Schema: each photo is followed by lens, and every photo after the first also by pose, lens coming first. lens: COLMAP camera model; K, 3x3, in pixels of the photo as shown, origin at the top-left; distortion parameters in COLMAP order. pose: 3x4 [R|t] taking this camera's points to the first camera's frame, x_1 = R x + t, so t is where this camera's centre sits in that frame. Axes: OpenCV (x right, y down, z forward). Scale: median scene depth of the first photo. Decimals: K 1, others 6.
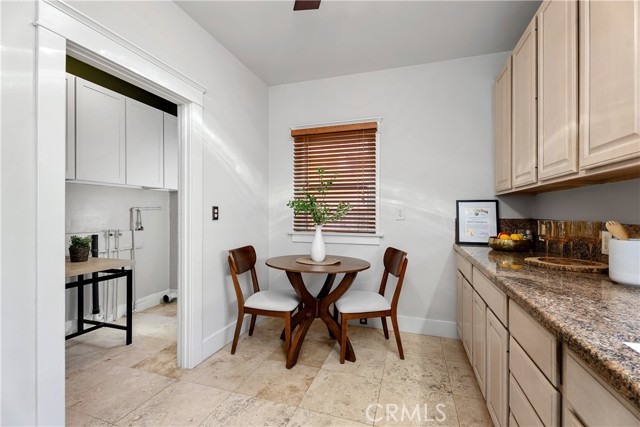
lens RADIAL K [[286.6, 0, 320.0], [0, 286.6, 213.5], [0, 0, 1]] dist [0.000822, 0.000288]
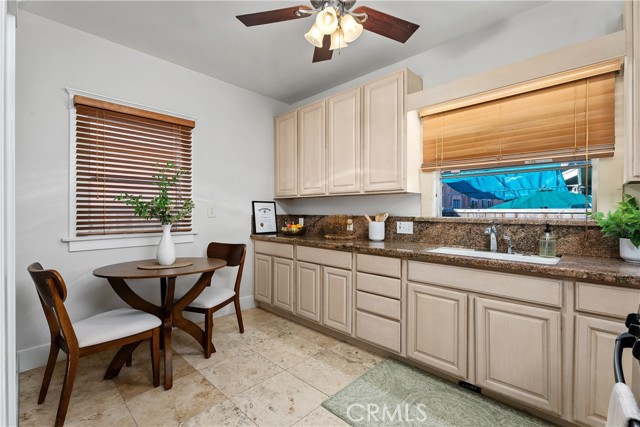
lens RADIAL K [[279.2, 0, 327.3], [0, 279.2, 212.8], [0, 0, 1]] dist [-0.001740, -0.000216]
pose [[0.422562, -0.007534, 0.906303, -0.582036], [0.002642, 0.999971, 0.007081, -0.001070], [-0.906330, -0.000597, 0.422570, 0.176330]]
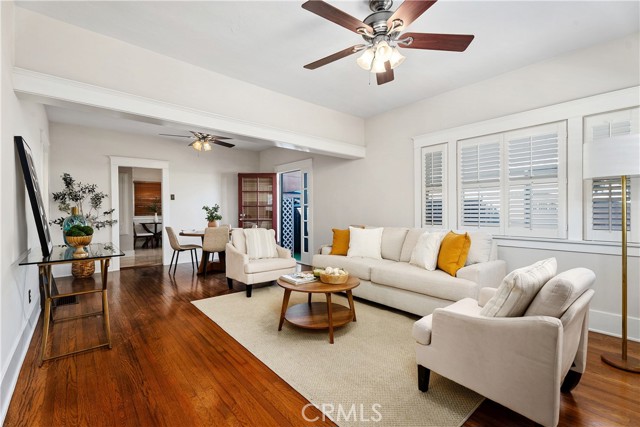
lens RADIAL K [[286.6, 0, 320.0], [0, 286.6, 213.5], [0, 0, 1]] dist [0.000822, 0.000288]
pose [[0.516209, -0.019397, 0.856243, -2.055454], [0.009536, 0.999812, 0.016901, 0.009772], [-0.856409, -0.000559, 0.516297, -2.695112]]
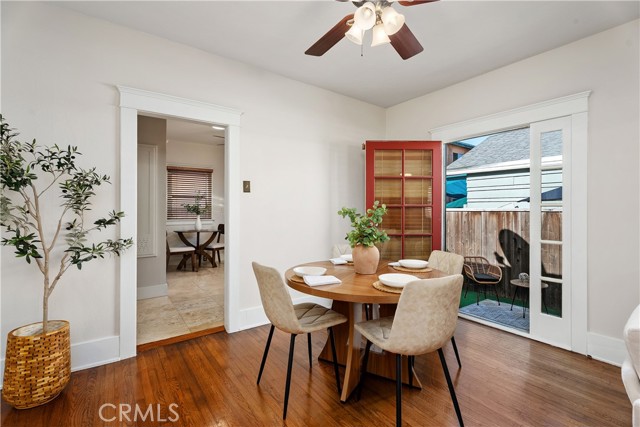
lens RADIAL K [[287.7, 0, 319.7], [0, 287.7, 210.5], [0, 0, 1]] dist [0.001243, 0.000113]
pose [[0.581236, -0.007449, 0.813701, -1.348410], [0.000306, 0.999960, 0.008936, -0.016753], [-0.813735, -0.004945, 0.581215, -1.189912]]
